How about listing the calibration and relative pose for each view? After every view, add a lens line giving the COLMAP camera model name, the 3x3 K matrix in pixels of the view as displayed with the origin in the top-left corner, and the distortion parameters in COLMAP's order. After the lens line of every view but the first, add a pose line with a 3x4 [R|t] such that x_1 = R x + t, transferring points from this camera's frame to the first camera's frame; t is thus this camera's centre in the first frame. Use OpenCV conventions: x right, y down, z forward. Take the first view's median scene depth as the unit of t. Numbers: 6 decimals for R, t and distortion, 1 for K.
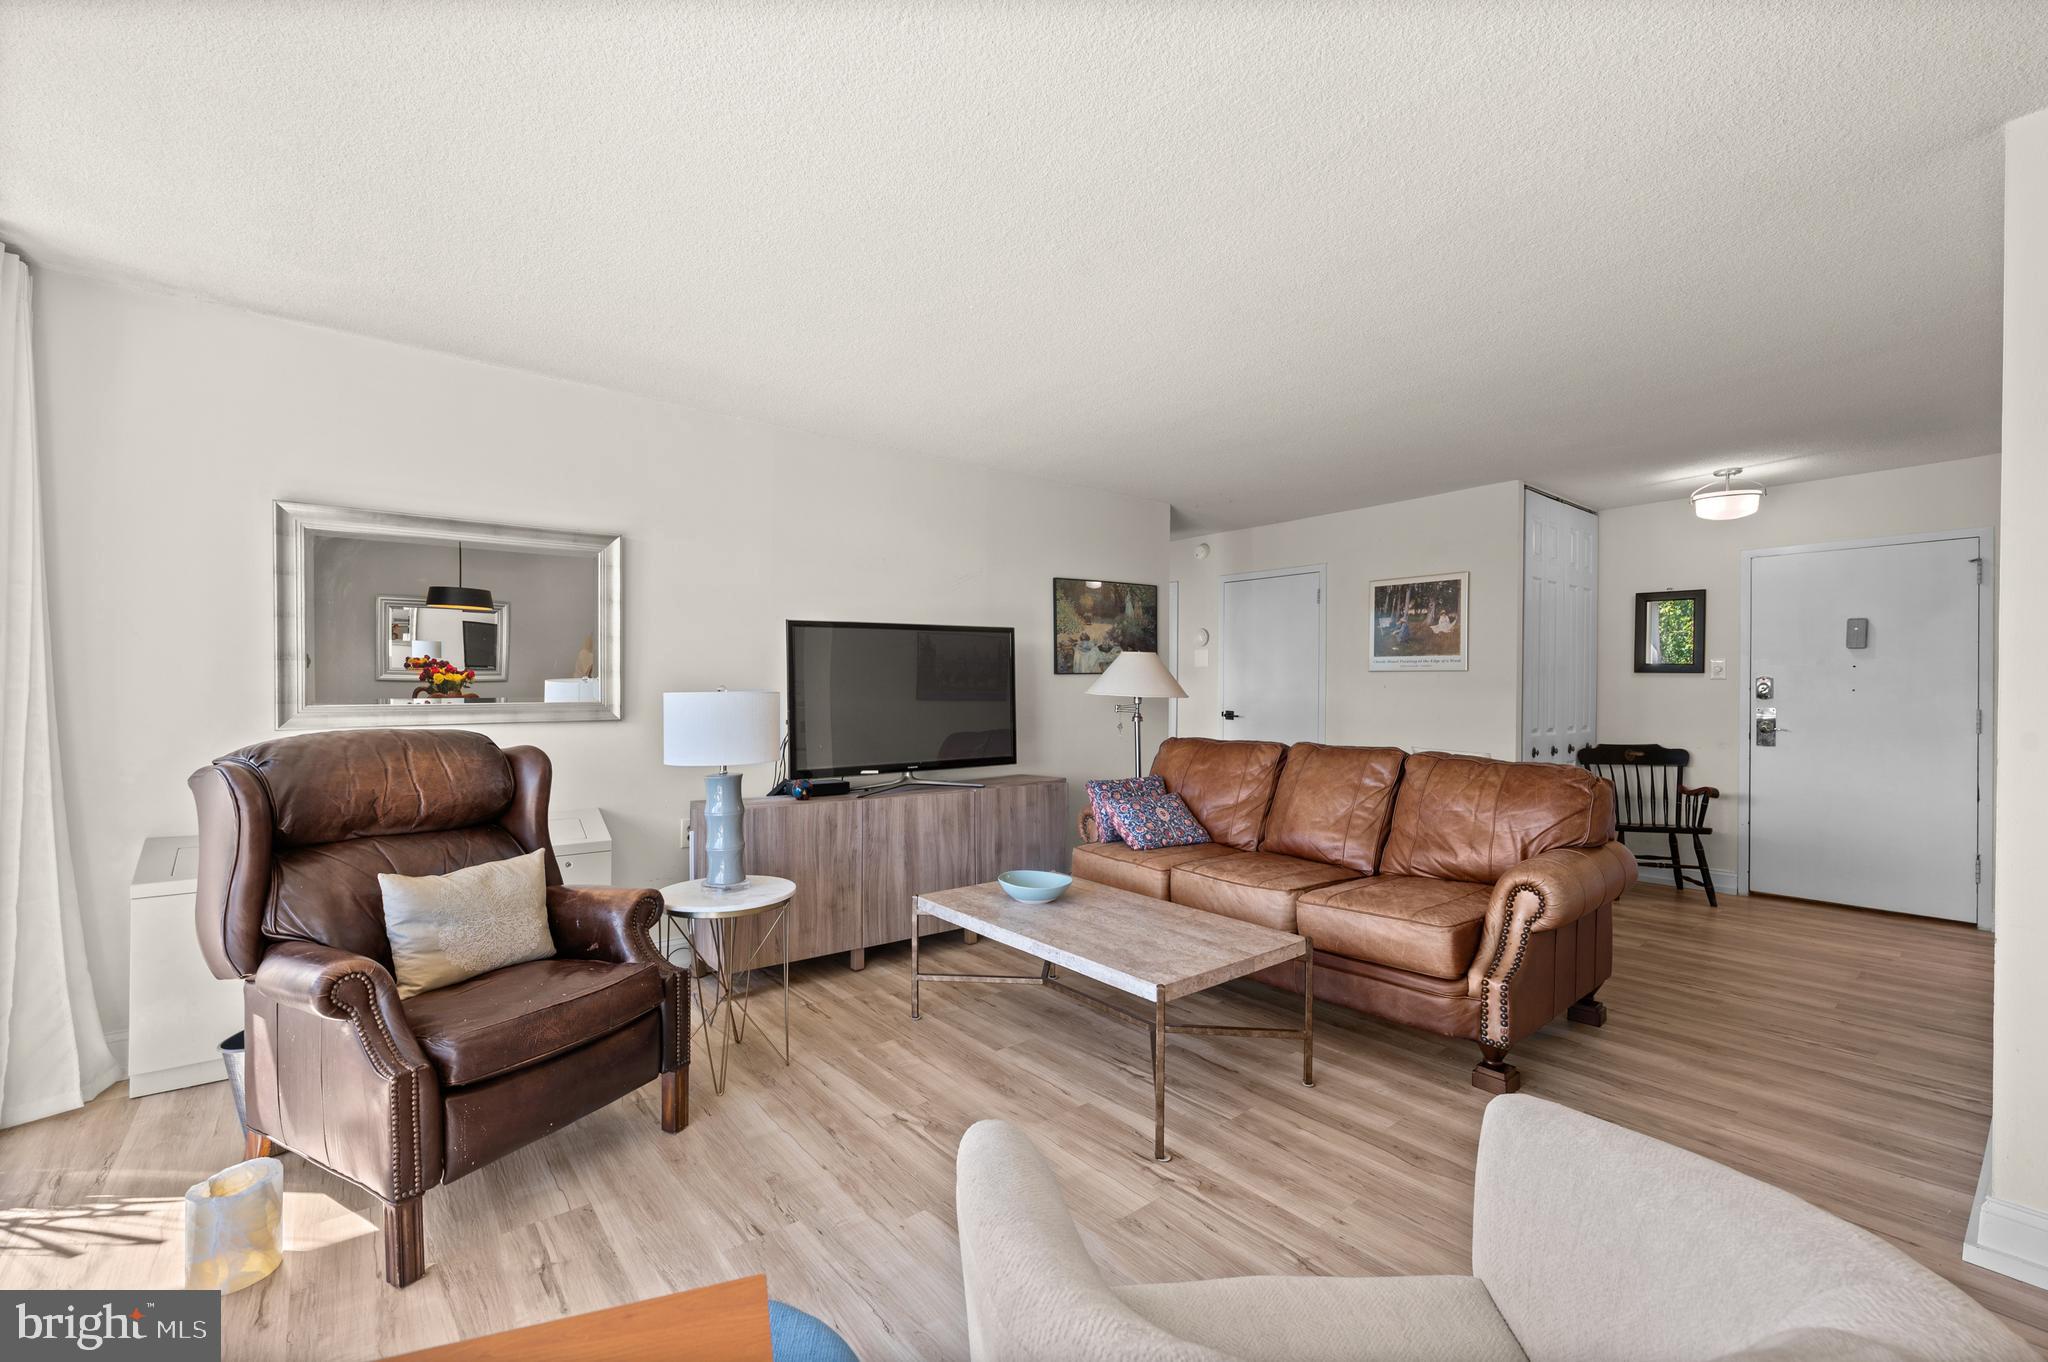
lens RADIAL K [[862.0, 0, 1024.1], [0, 862.0, 687.9], [0, 0, 1]] dist [0.001903, 0.000409]
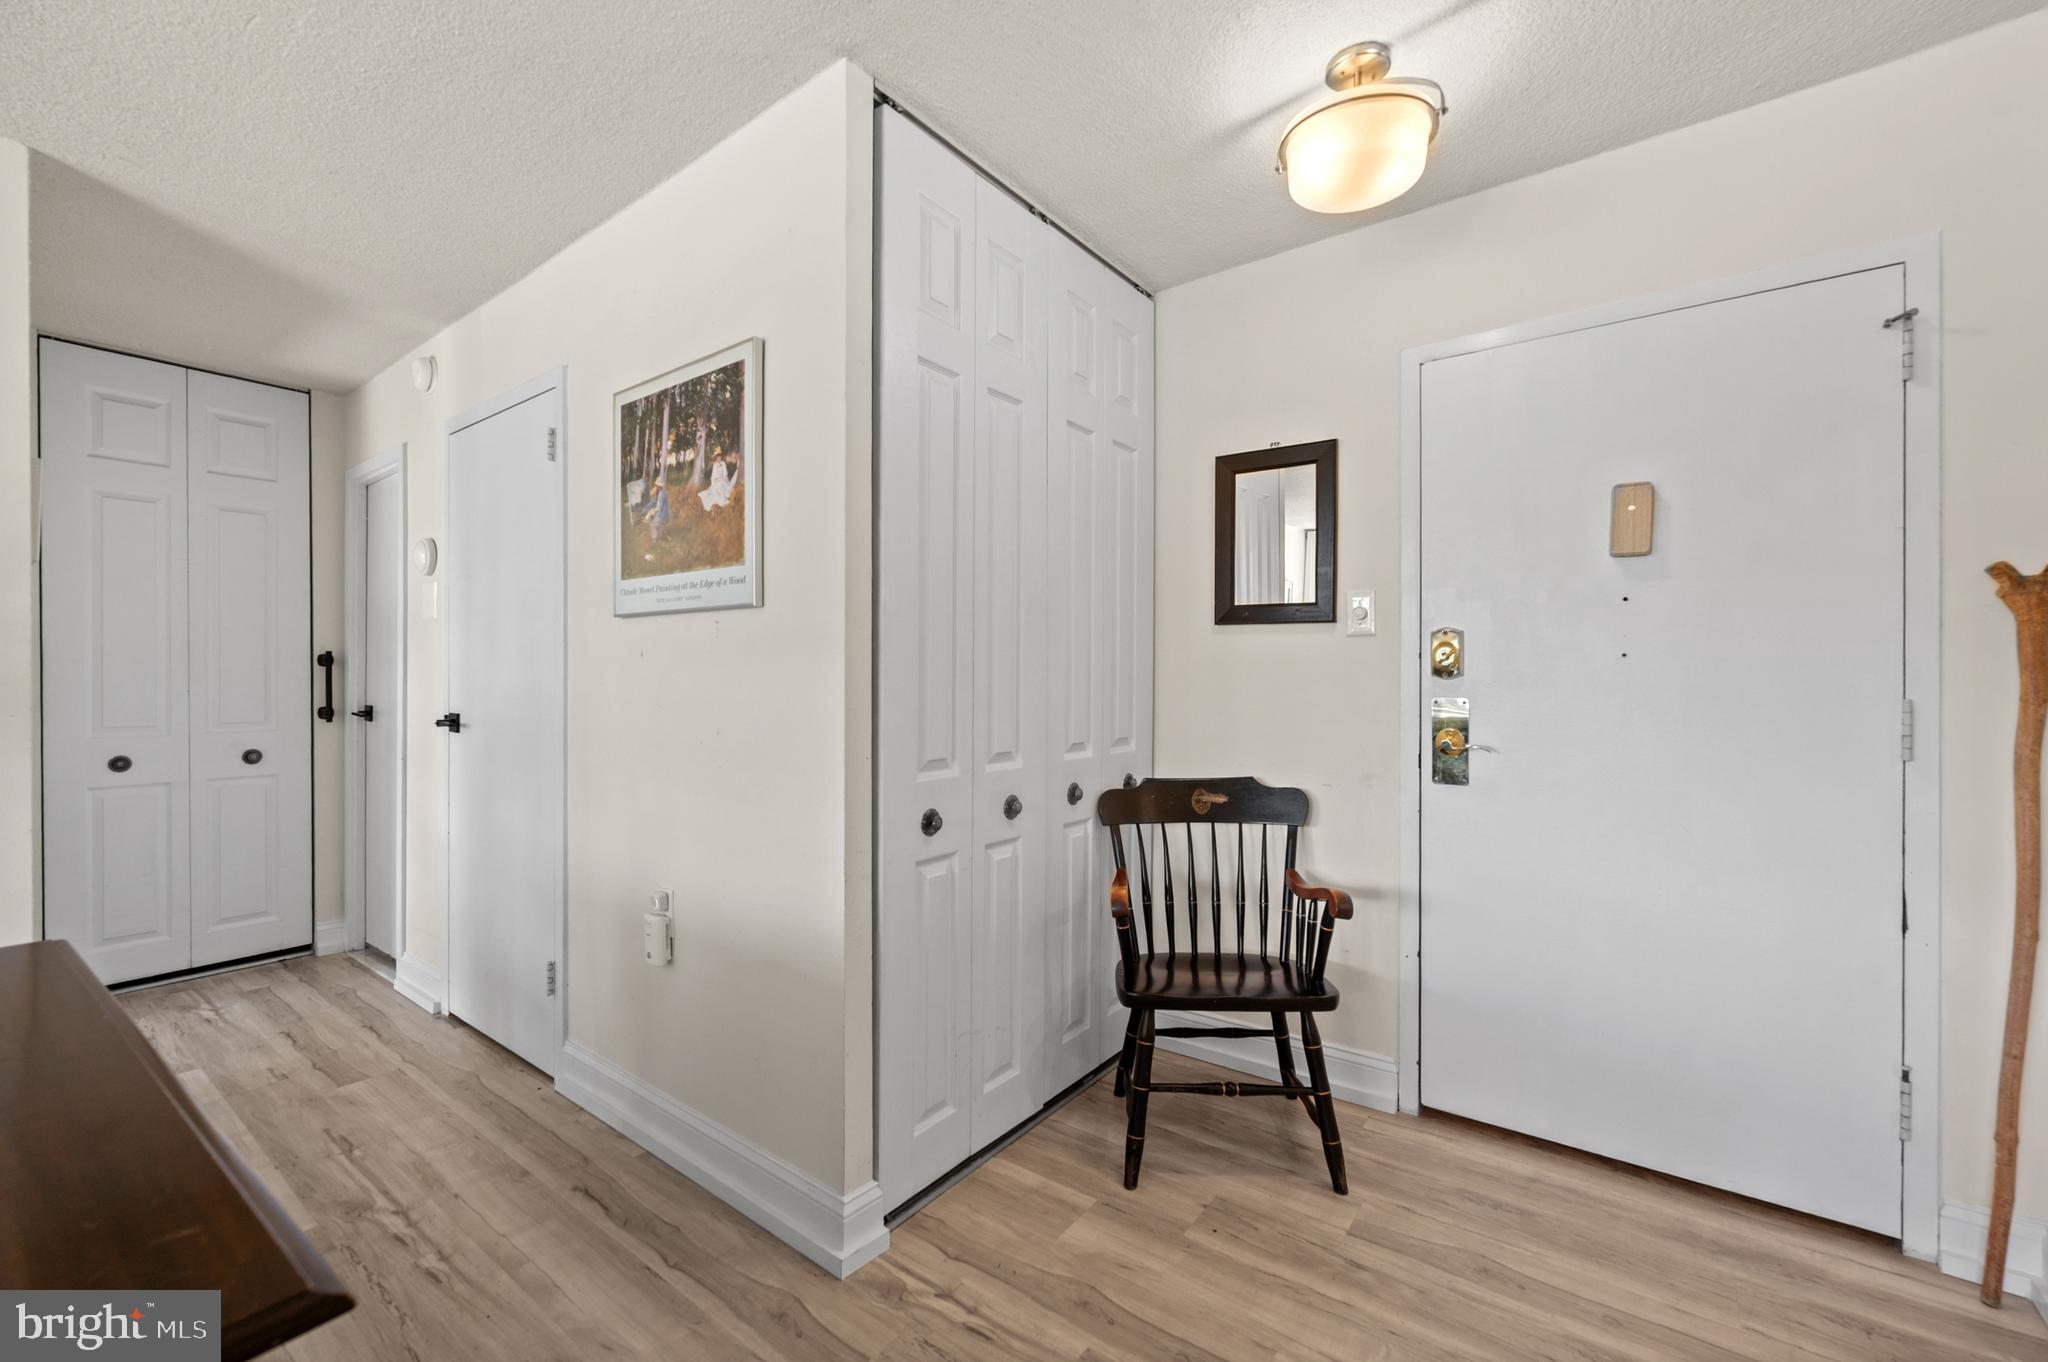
lens RADIAL K [[843.2, 0, 1023.3], [0, 843.2, 676.3], [0, 0, 1]] dist [-0.002157, -0.000219]
pose [[0.971501, -0.008123, 0.236895, 0.523879], [0.007015, 0.999960, 0.005521, 0.008226], [-0.236931, -0.003701, 0.971519, 0.608128]]
